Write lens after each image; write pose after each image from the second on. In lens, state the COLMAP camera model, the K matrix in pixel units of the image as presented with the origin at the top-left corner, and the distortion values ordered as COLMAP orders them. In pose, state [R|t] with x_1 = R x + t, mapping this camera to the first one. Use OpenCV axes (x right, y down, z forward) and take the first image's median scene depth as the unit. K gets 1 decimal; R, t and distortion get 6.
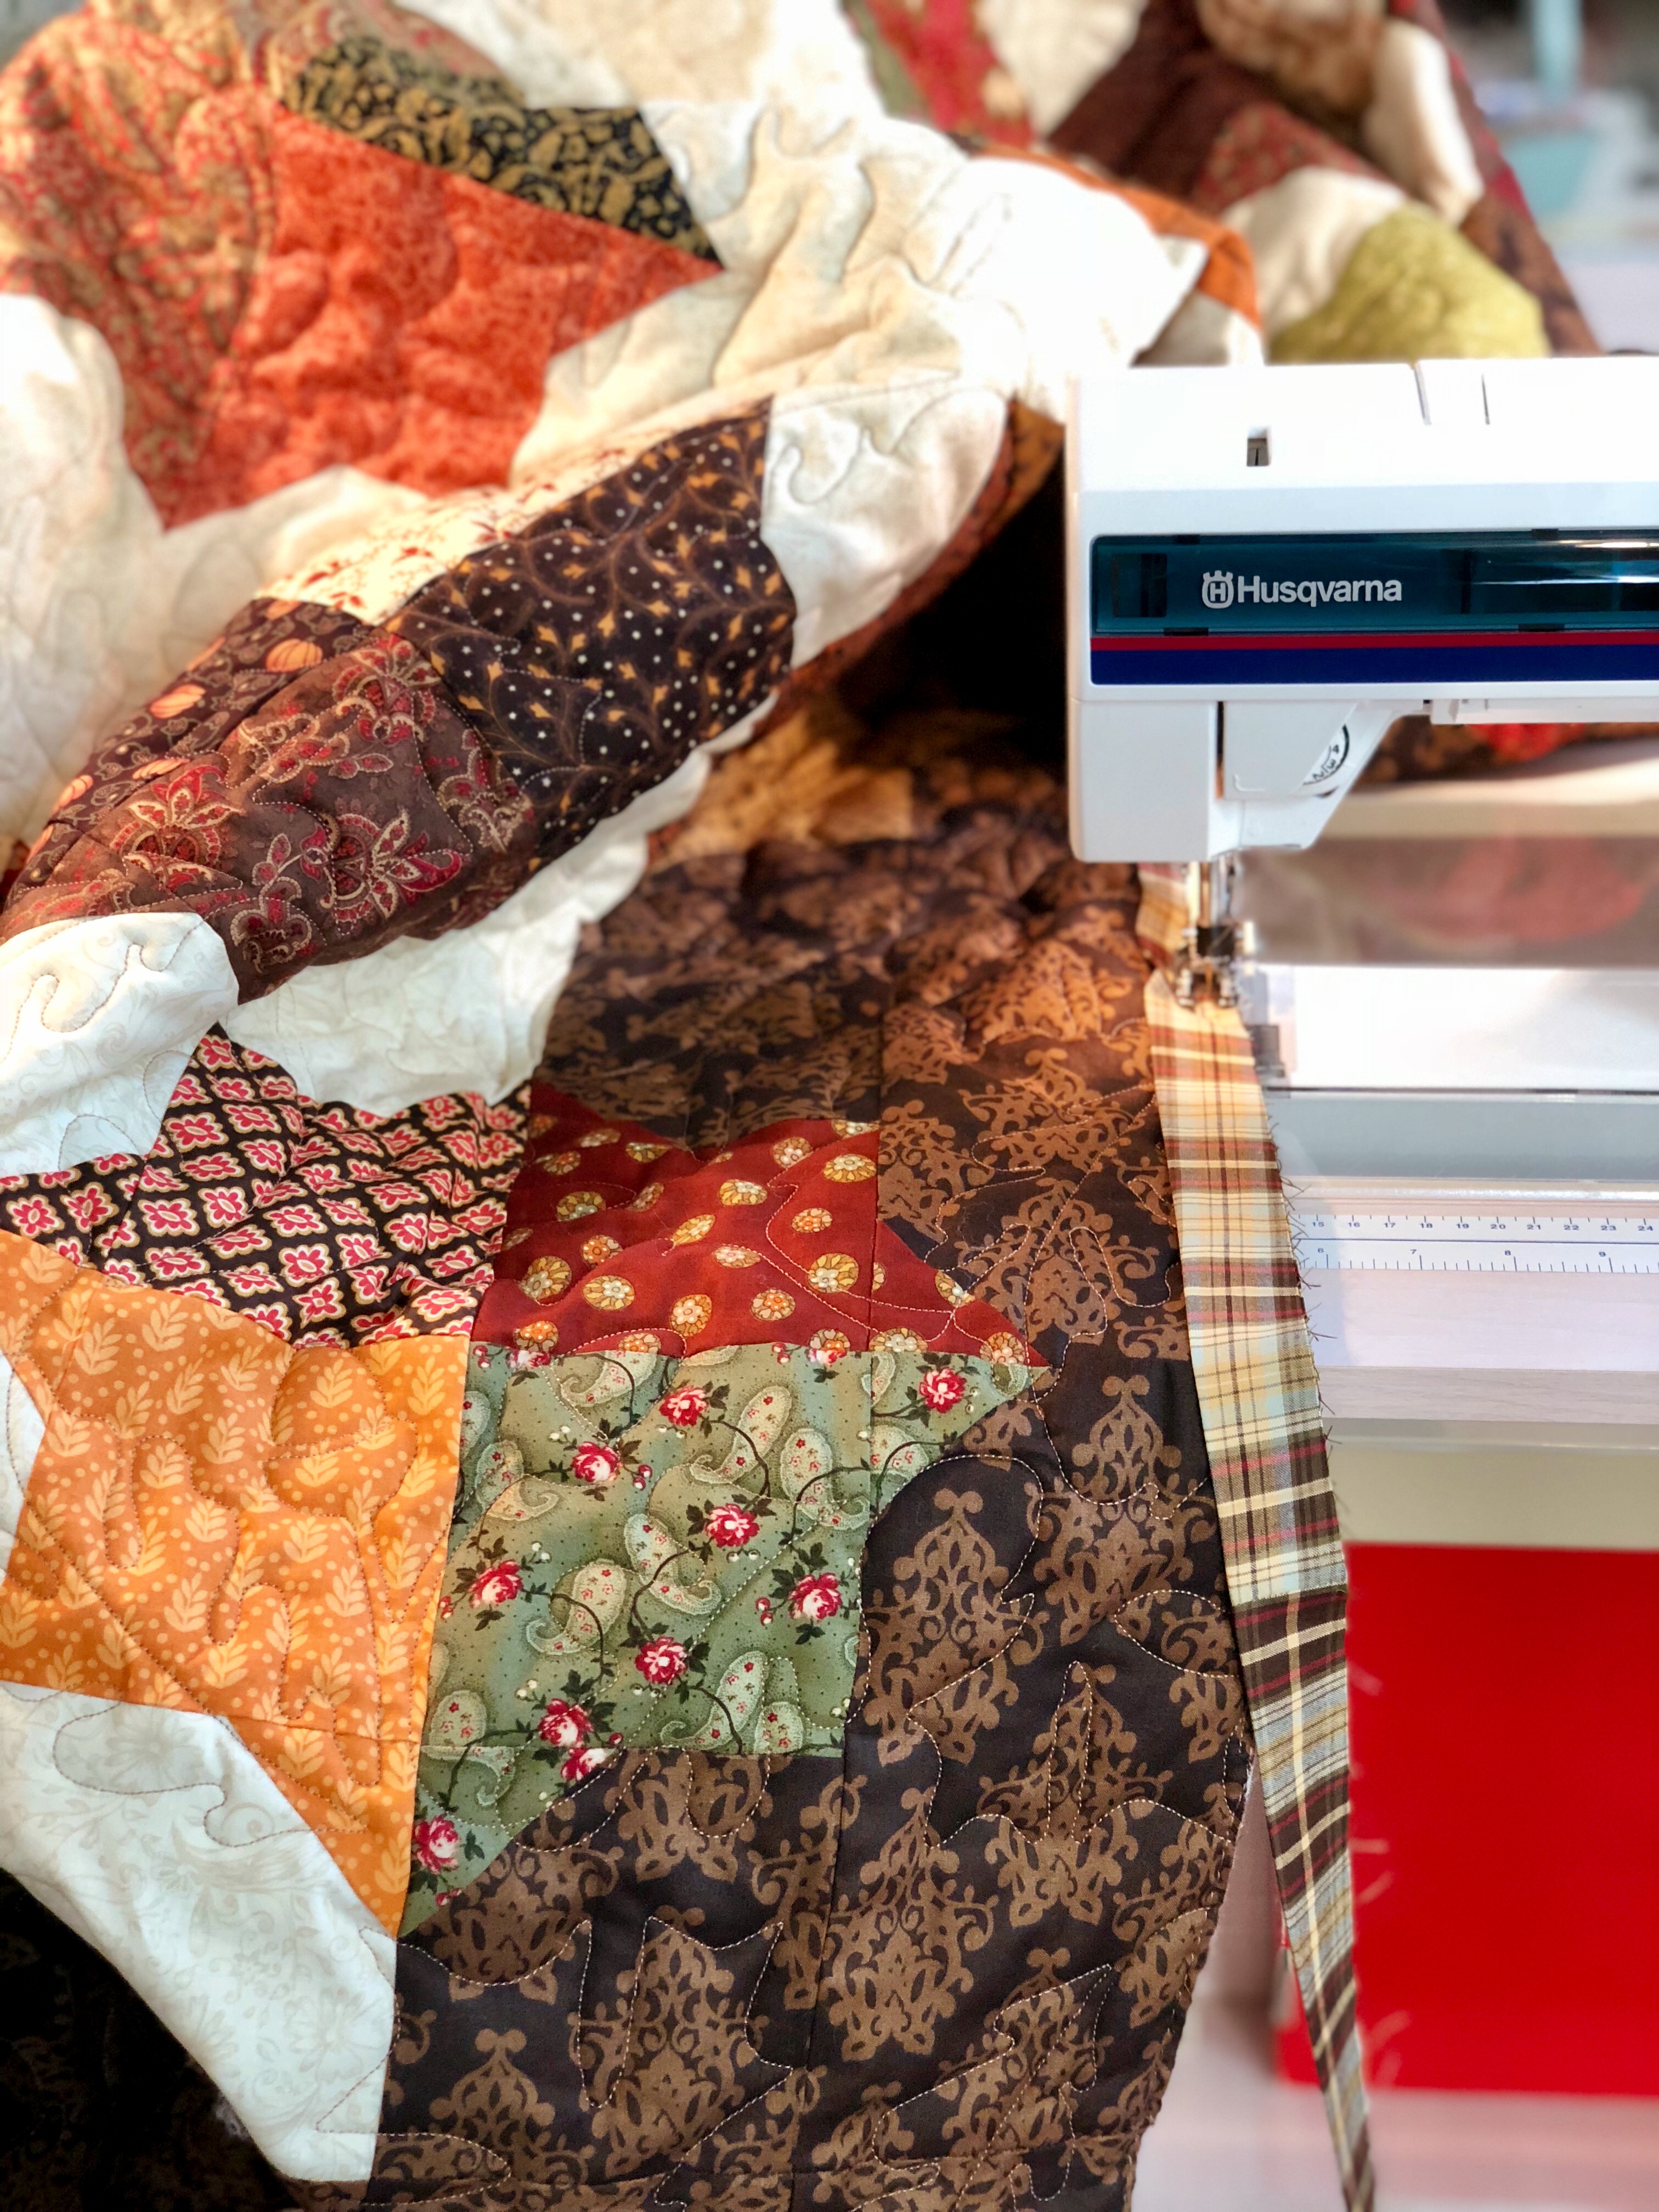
lens RADIAL K [[3345.9, 0, 828.1], [0, 3345.9, 1104.6], [0, 0, 1]] dist [-0.094136, 0.000000]
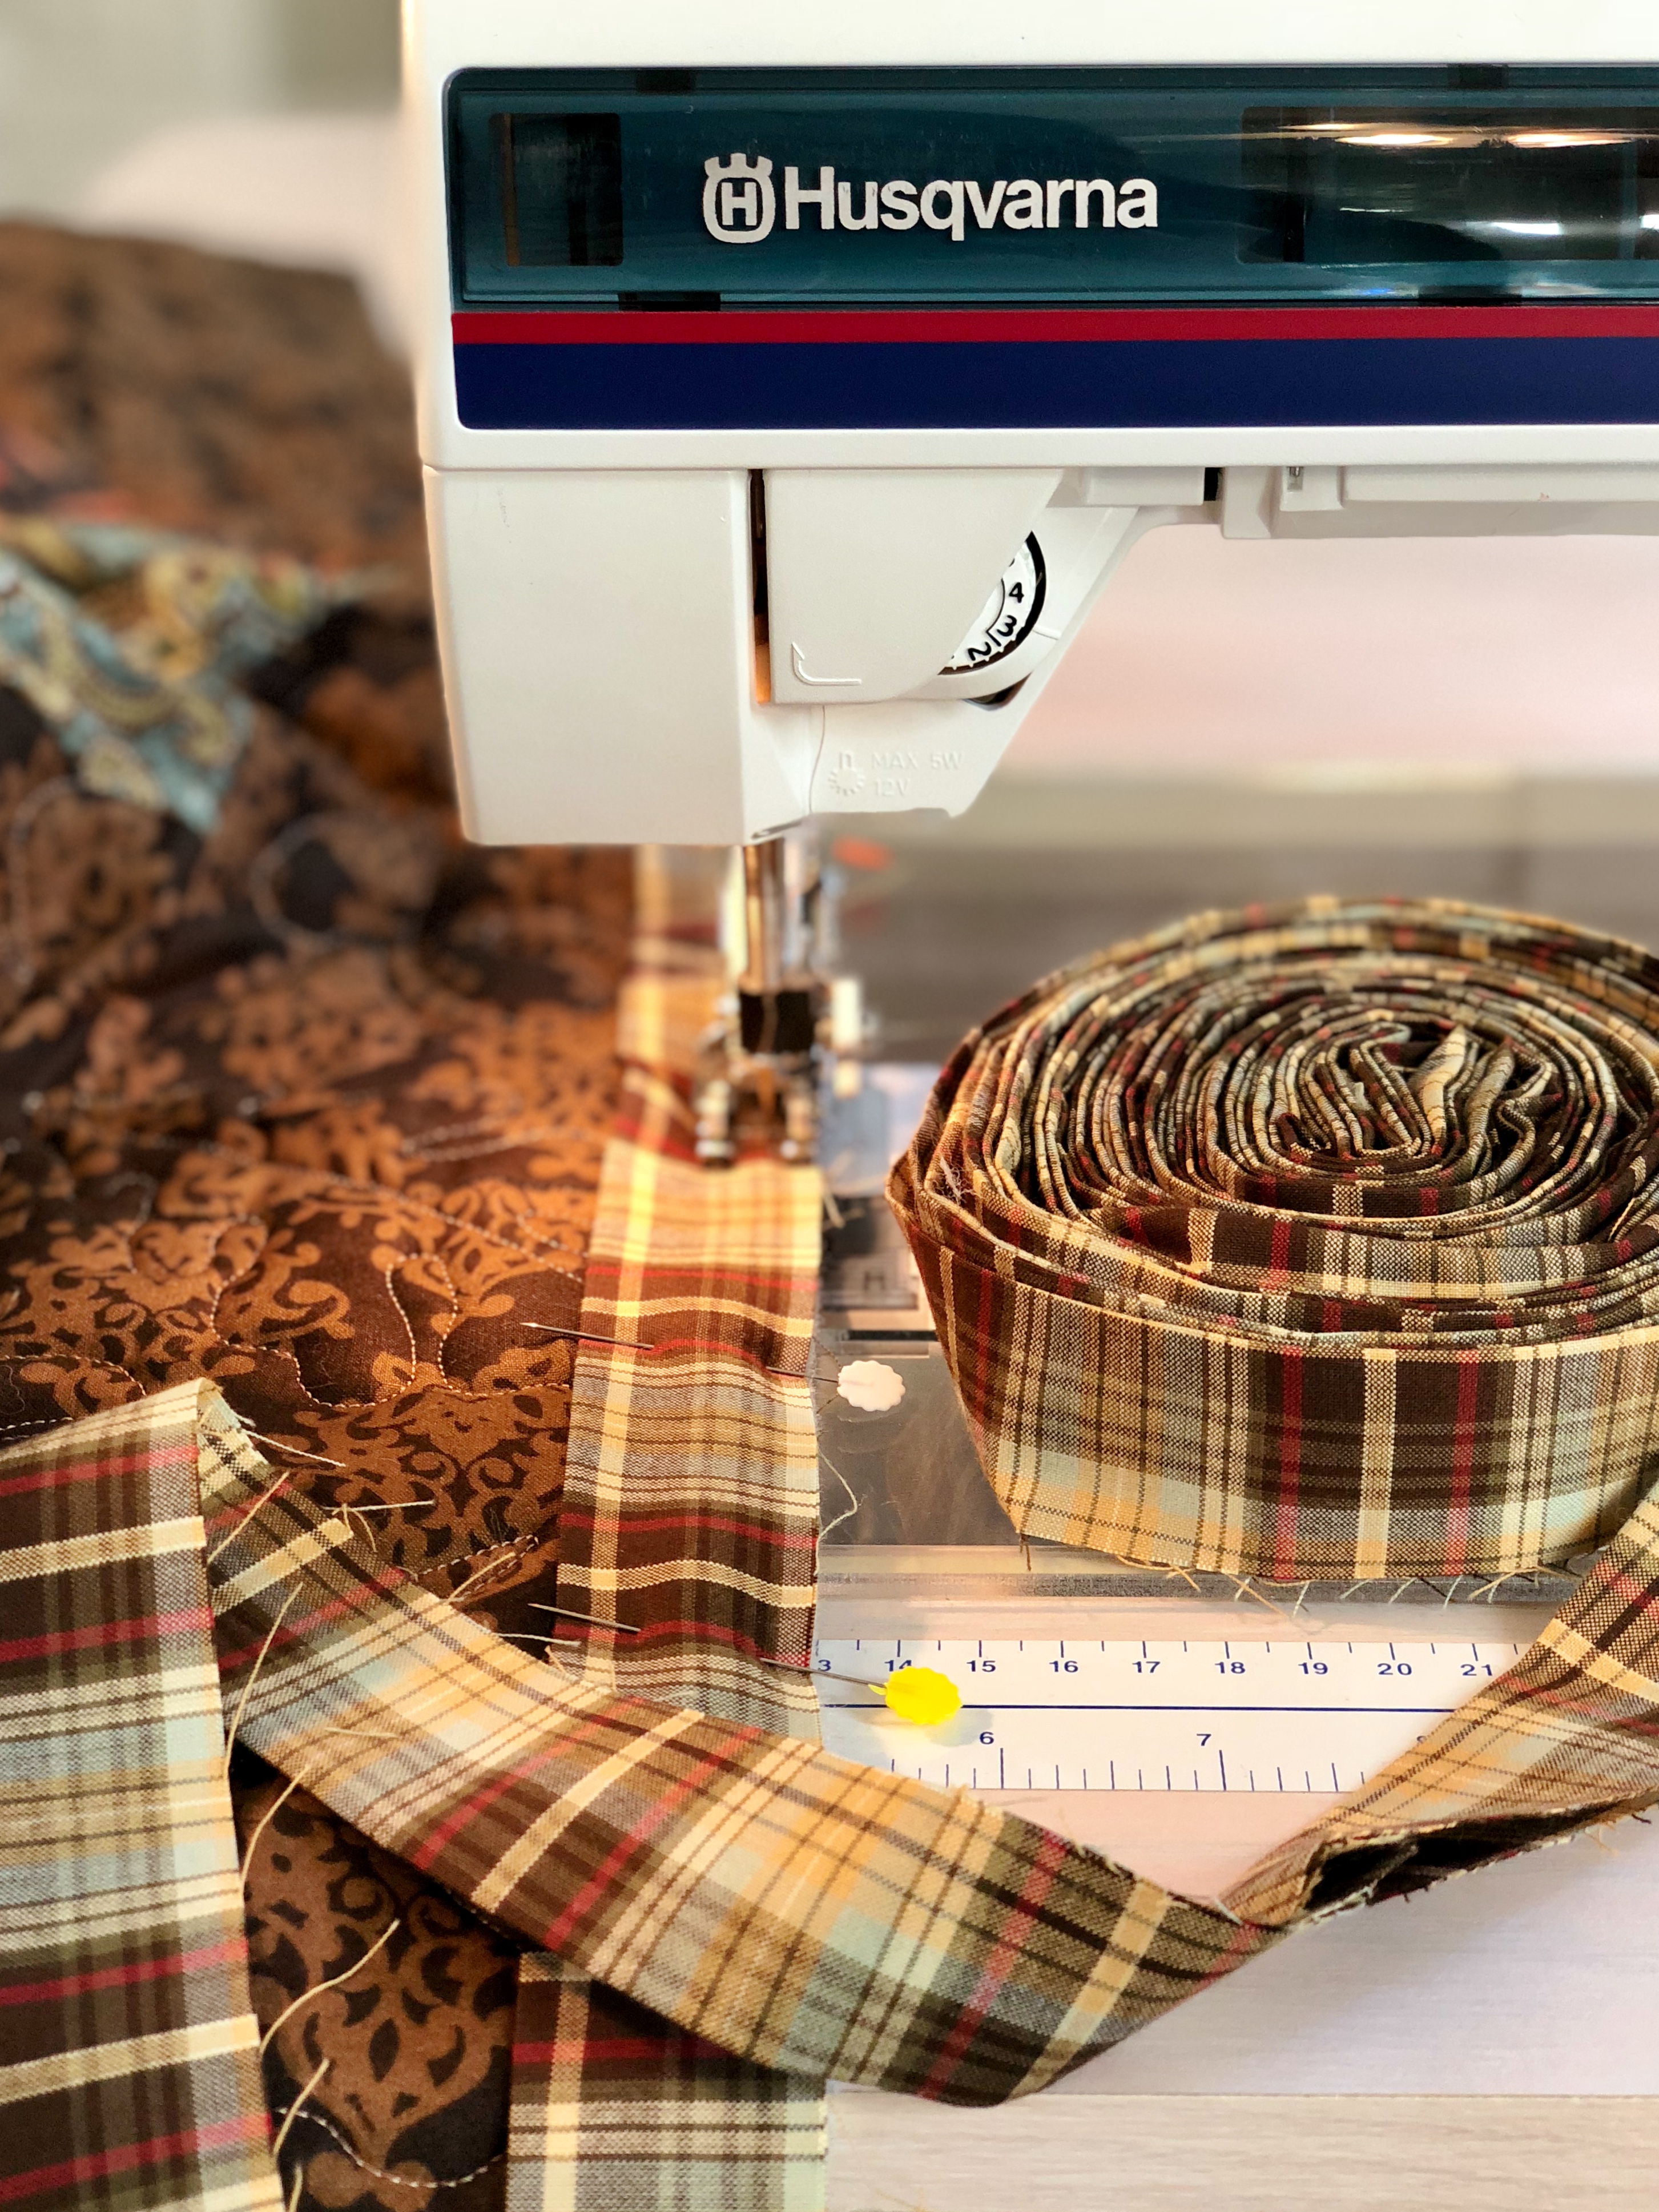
lens RADIAL K [[3345.6, 0, 828.4], [0, 3345.6, 1116.9], [0, 0, 1]] dist [-0.094136, 0.000000]
pose [[0.997109, -0.001482, 0.075973, 0.095041], [0.005104, 0.998858, -0.047499, -0.013627], [-0.075815, 0.047749, 0.995978, 0.569973]]
